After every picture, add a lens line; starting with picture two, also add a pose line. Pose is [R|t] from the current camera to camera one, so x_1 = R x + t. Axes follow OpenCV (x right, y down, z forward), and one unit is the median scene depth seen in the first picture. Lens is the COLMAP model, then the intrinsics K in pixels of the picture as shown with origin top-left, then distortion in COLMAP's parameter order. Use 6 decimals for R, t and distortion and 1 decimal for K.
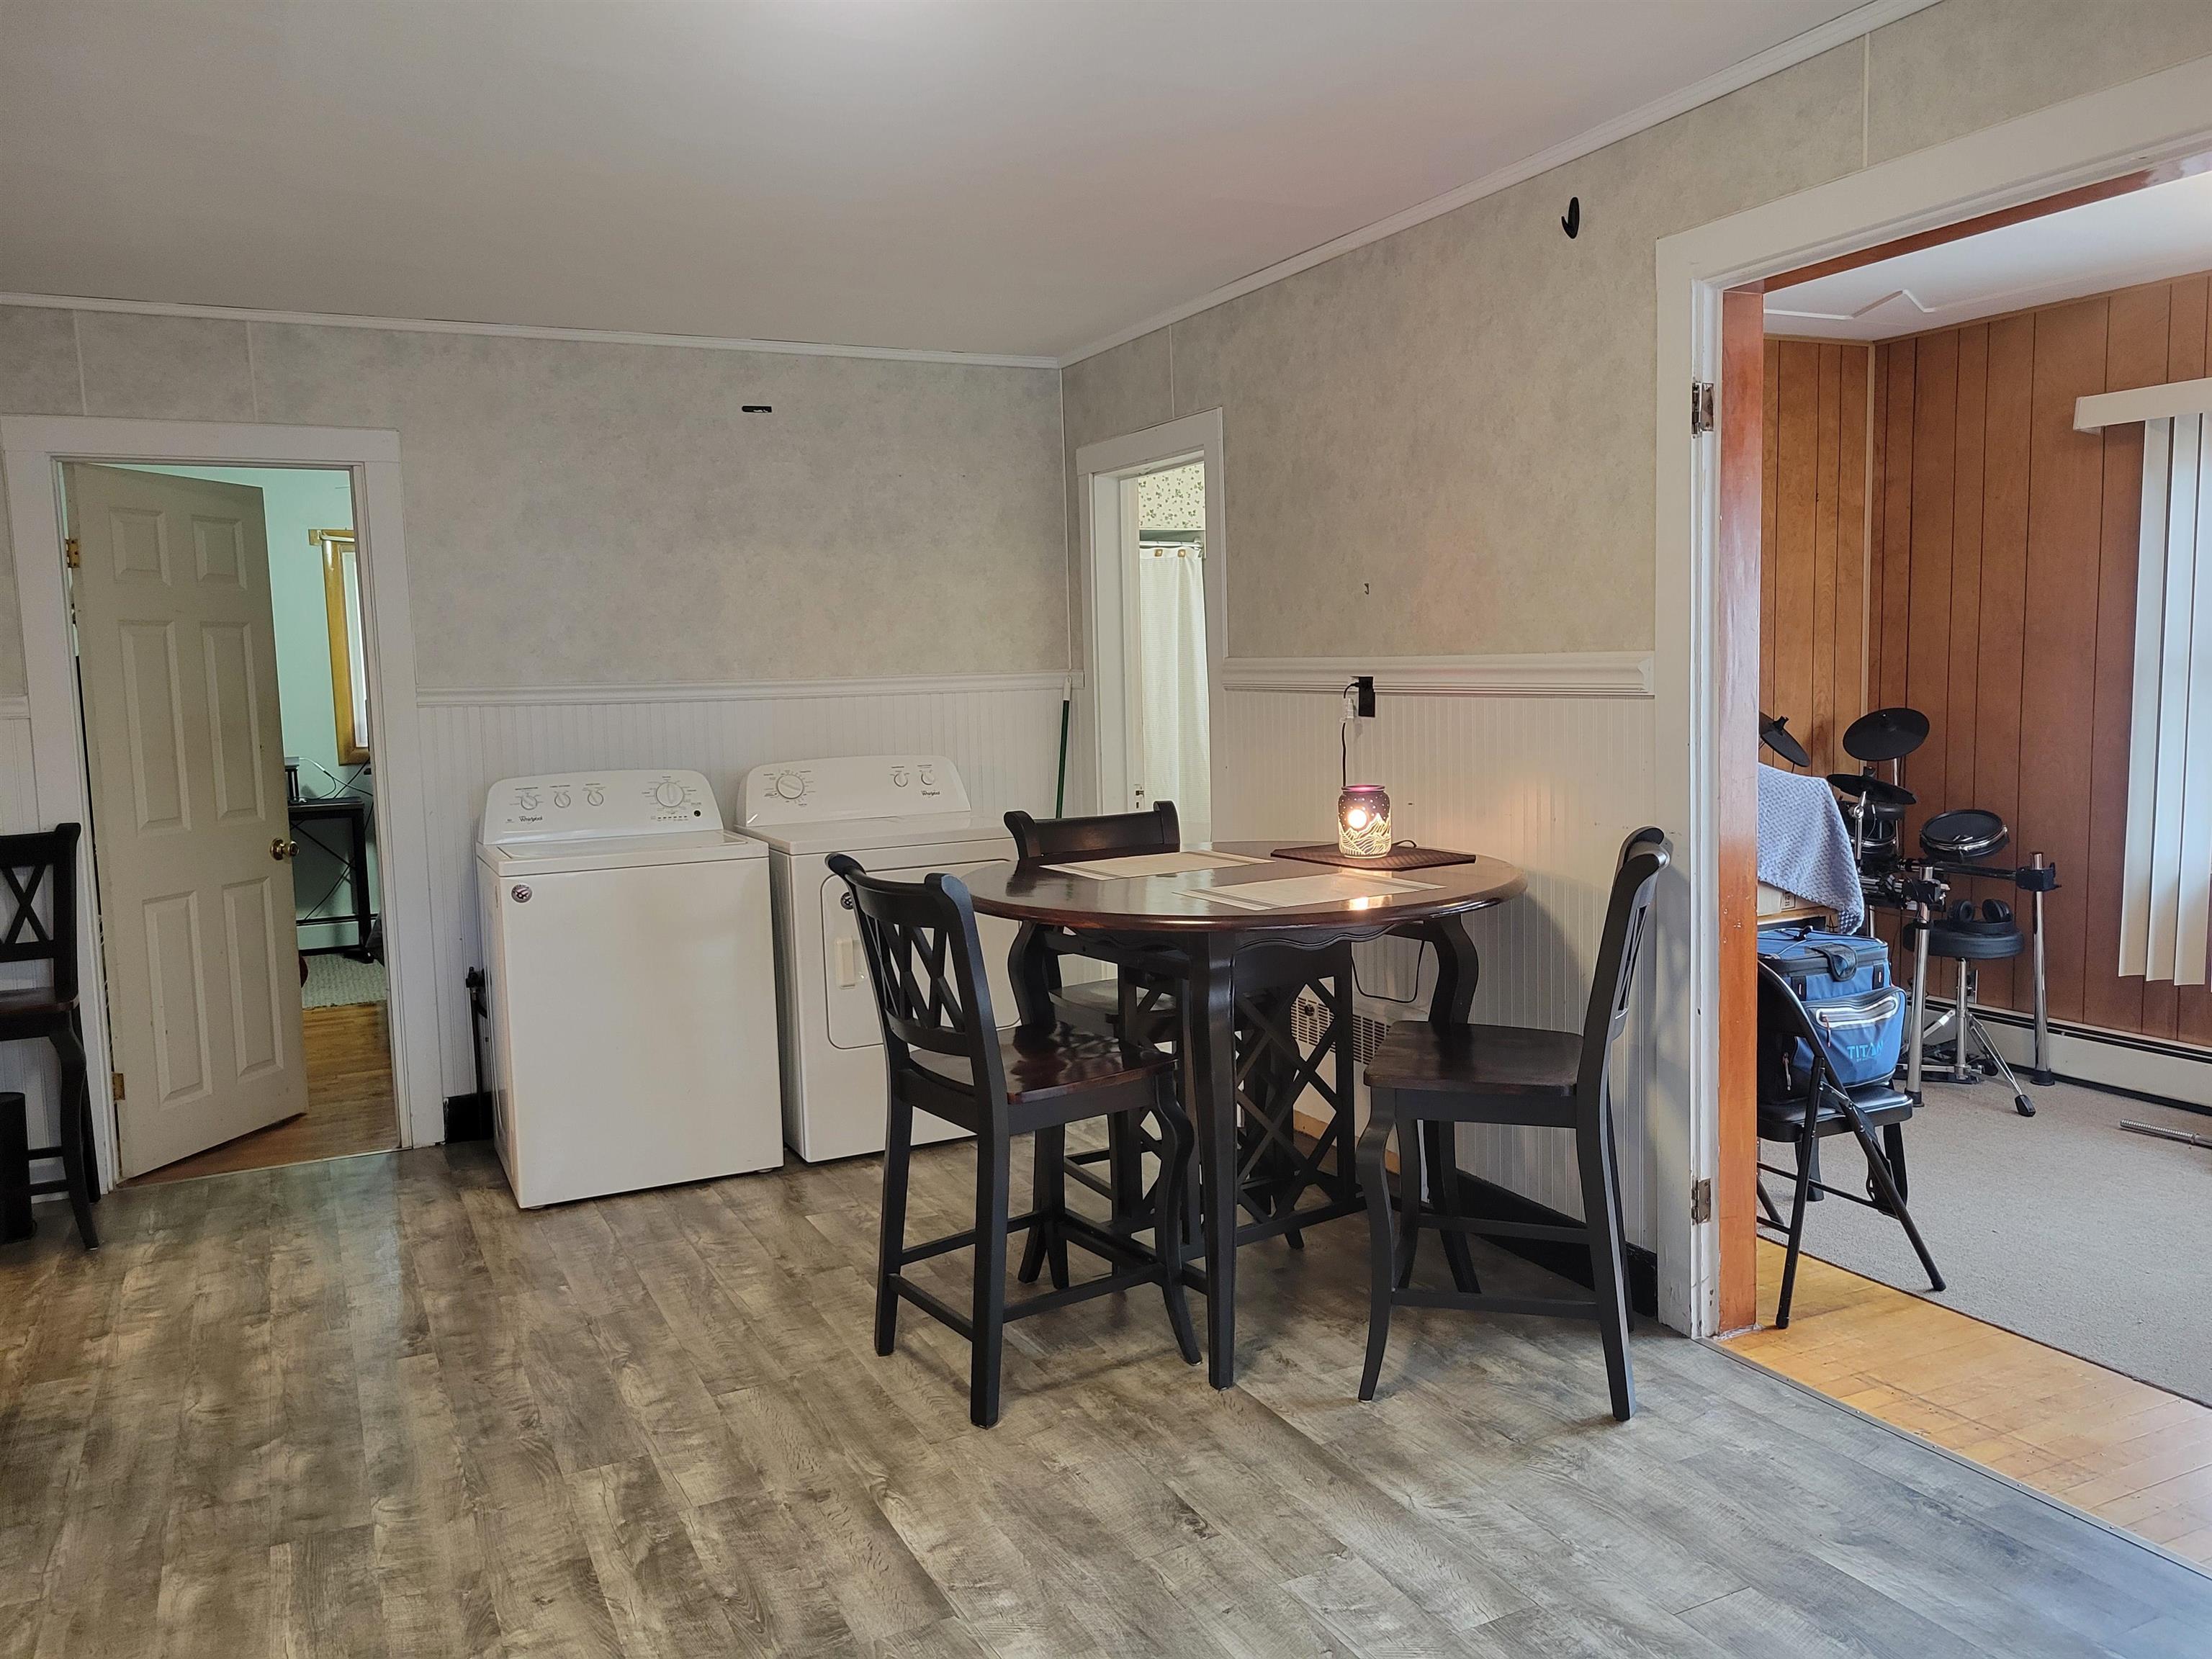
lens RADIAL K [[1637.5, 0, 1114.1], [0, 1637.5, 815.5], [0, 0, 1]] dist [0.037594, -0.019781]
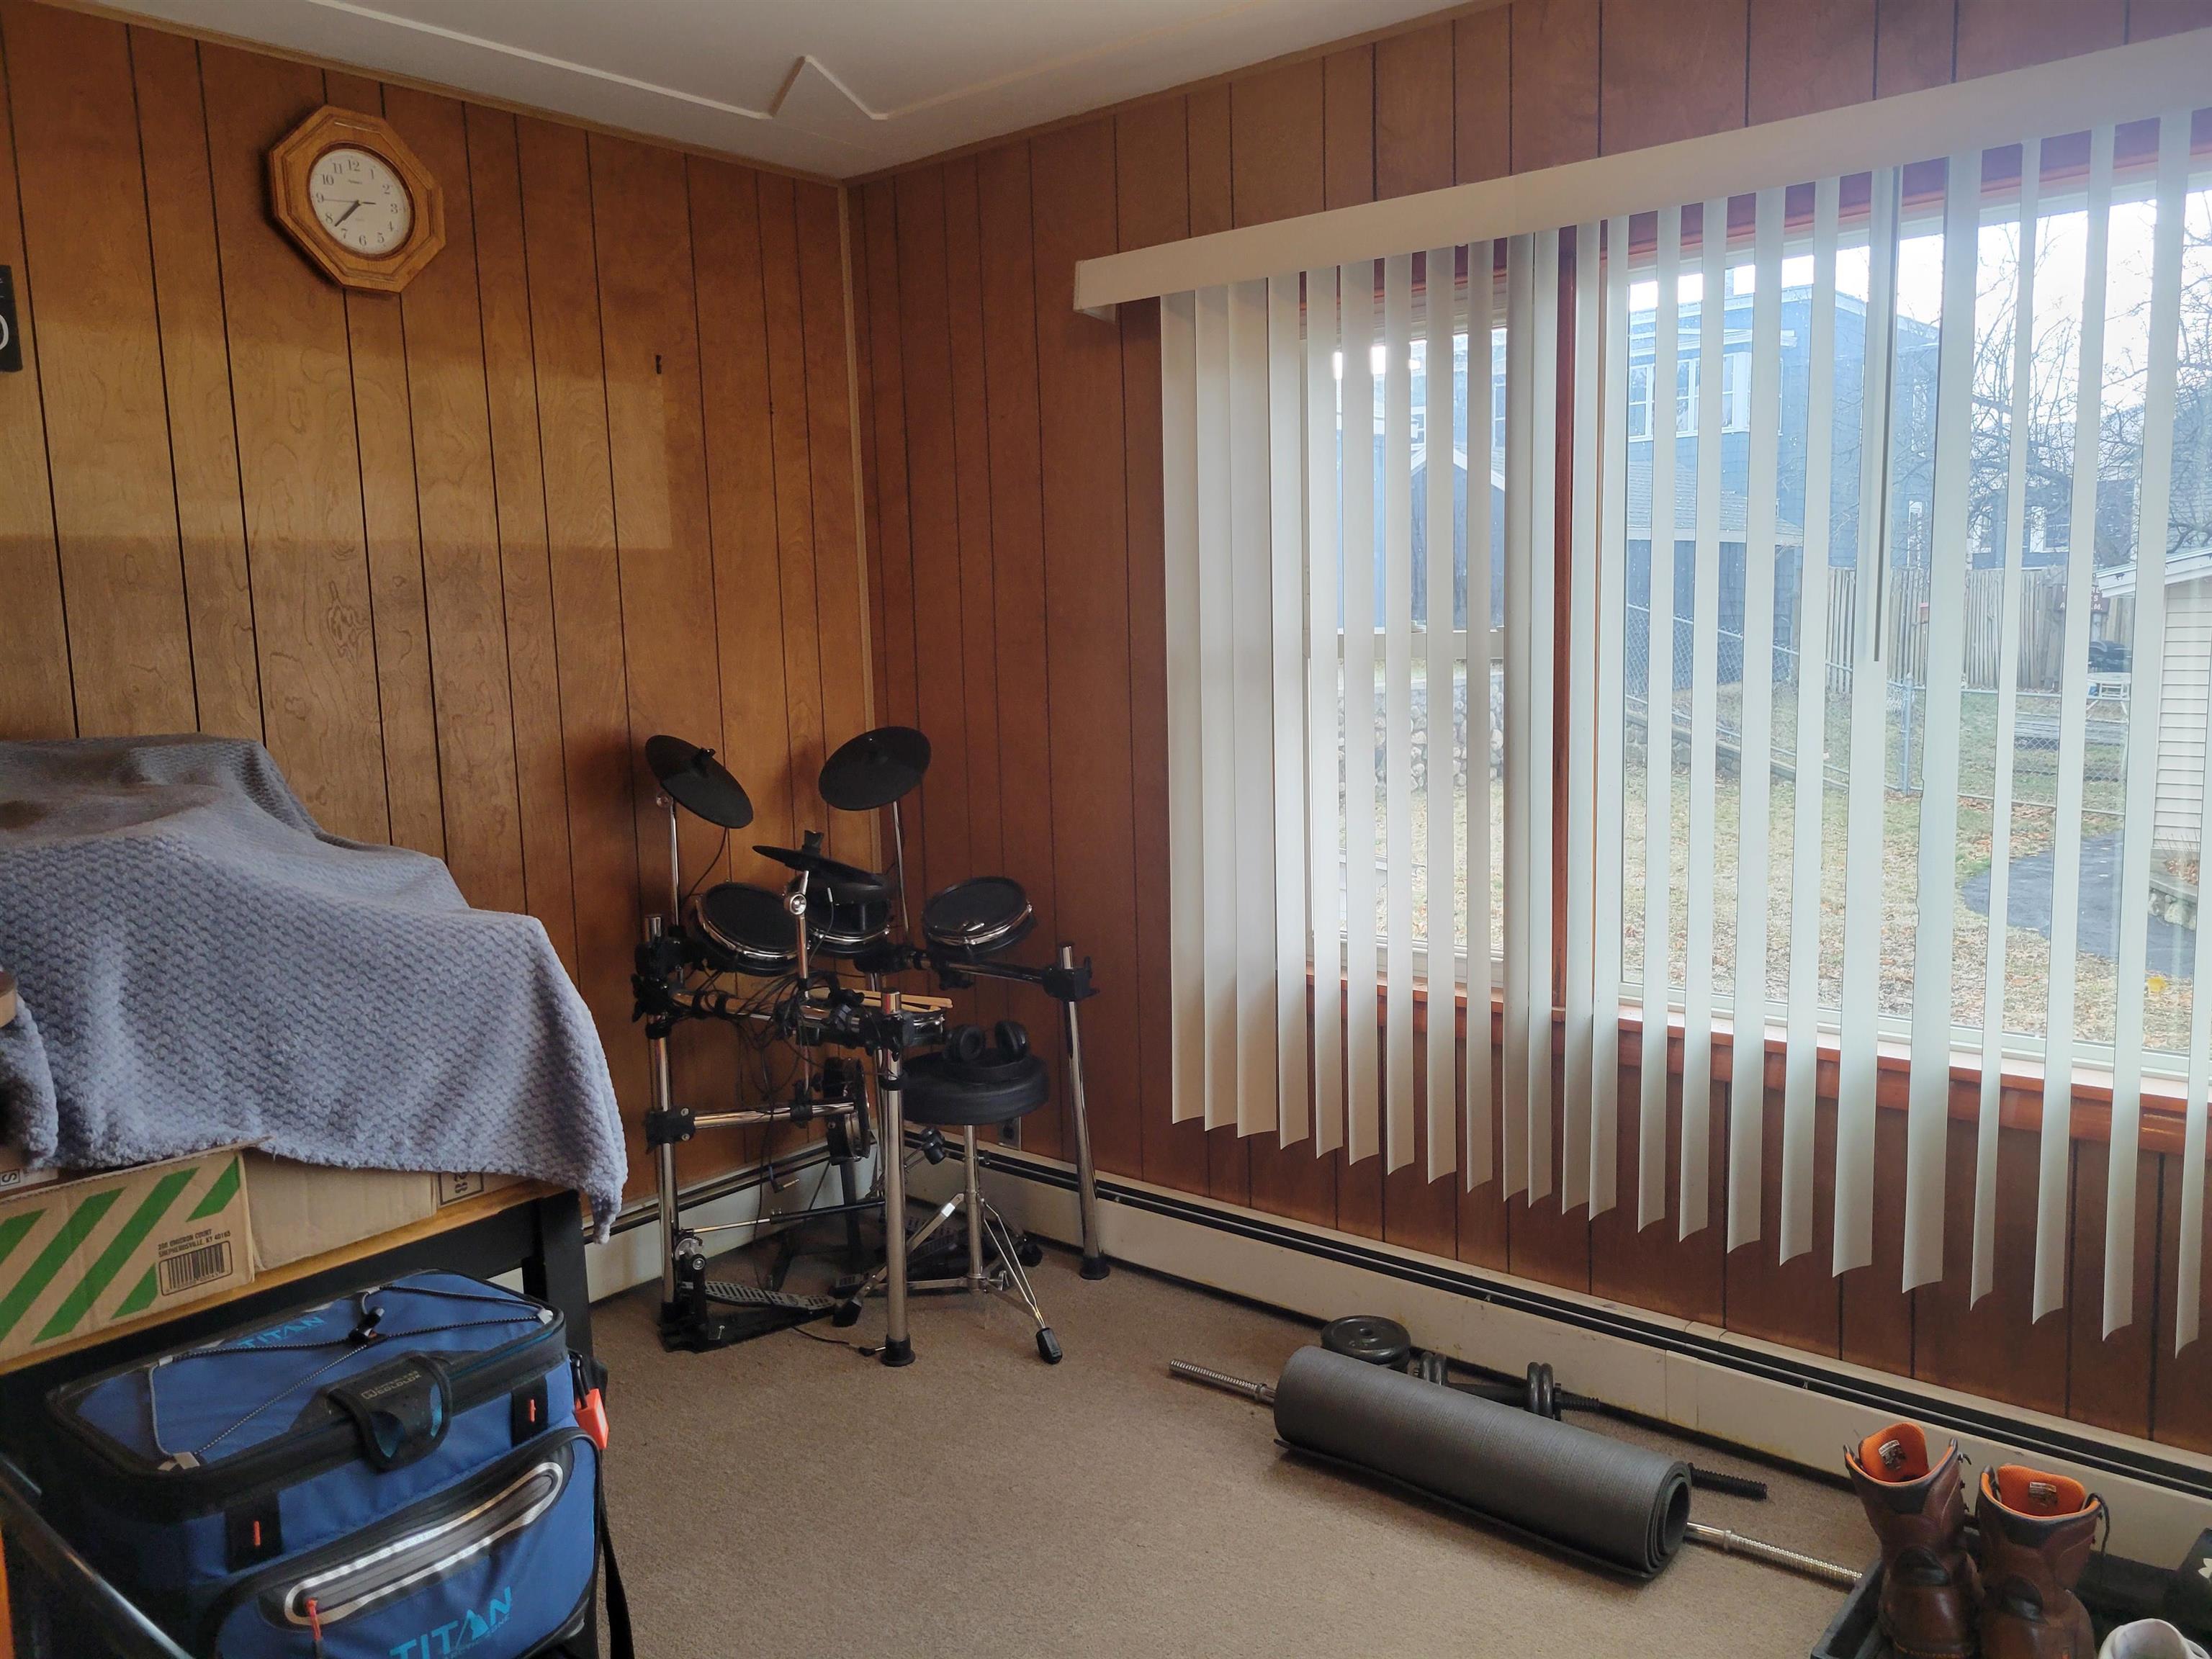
lens RADIAL K [[1637.5, 0, 1108.0], [0, 1637.5, 811.3], [0, 0, 1]] dist [0.037594, -0.019781]
pose [[0.915936, -0.050191, 0.398174, 0.400954], [0.044668, 0.998734, 0.023144, -0.059183], [-0.398831, -0.003412, 0.917018, 0.491950]]
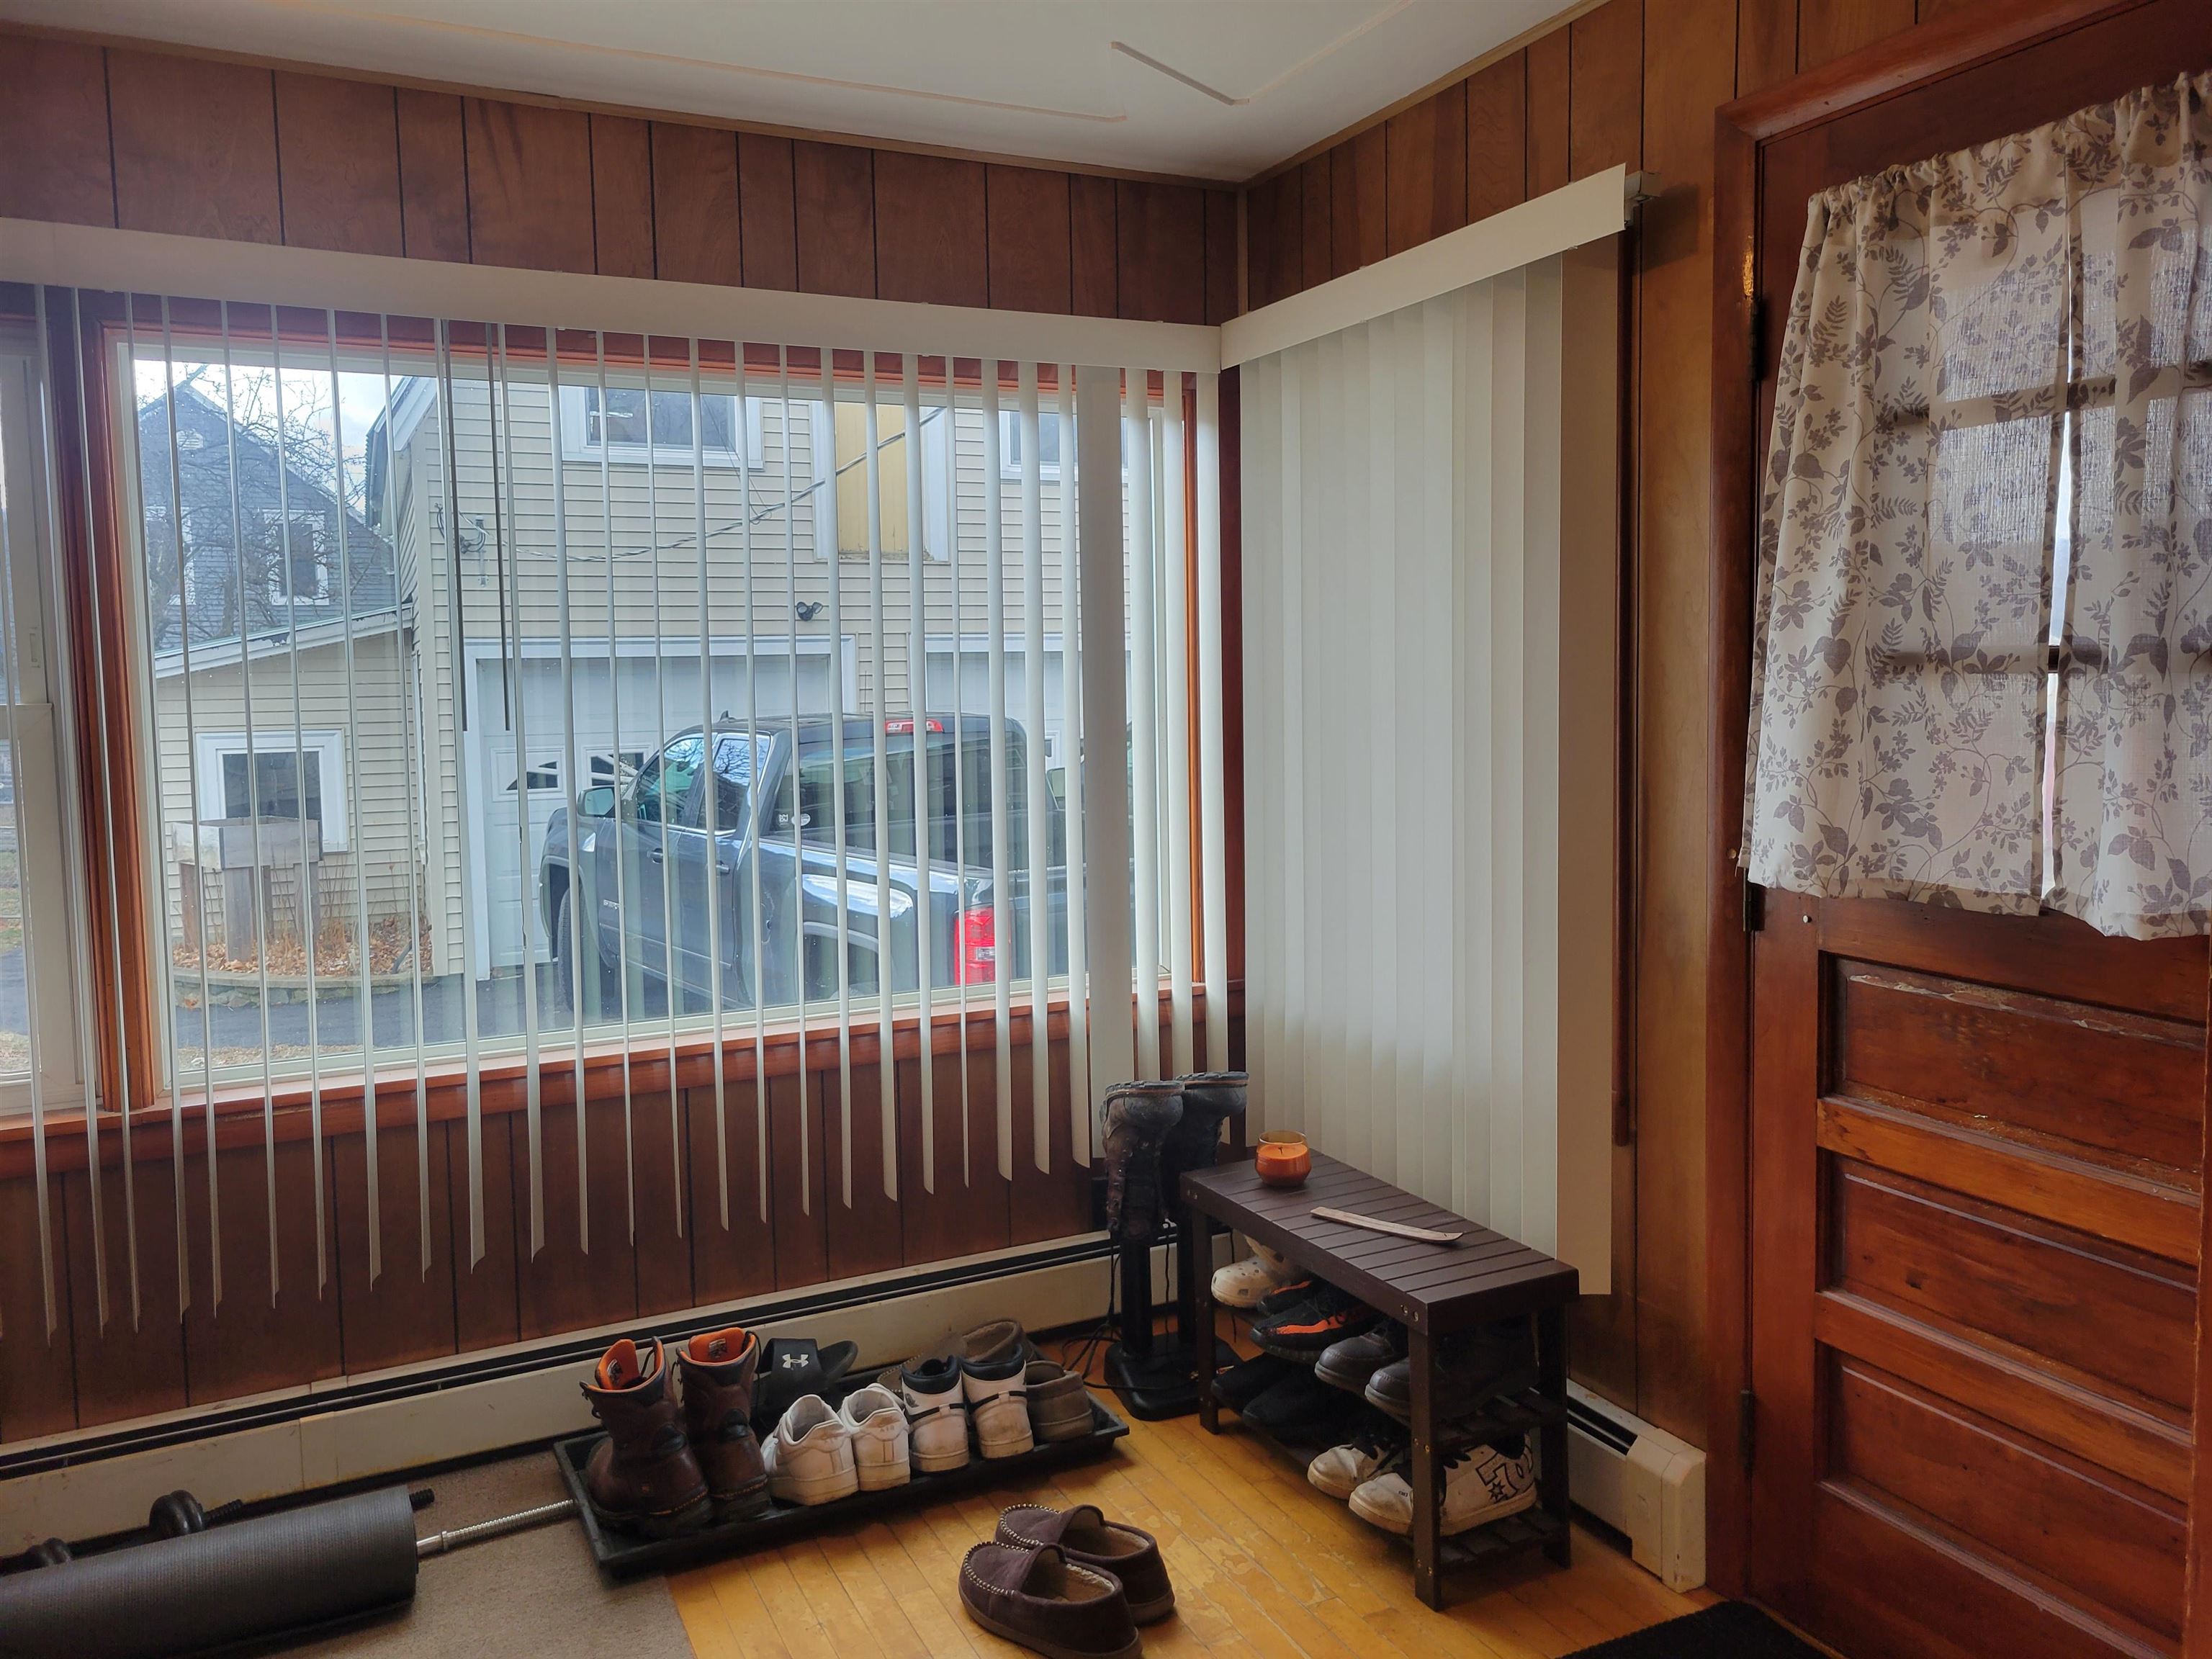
lens RADIAL K [[1637.5, 0, 1088.4], [0, 1637.5, 780.5], [0, 0, 1]] dist [0.037594, -0.019781]
pose [[-0.010048, -0.040309, 0.999137, 0.188676], [0.110200, 0.993056, 0.041172, -0.066542], [-0.993859, 0.110519, -0.005536, 0.674930]]
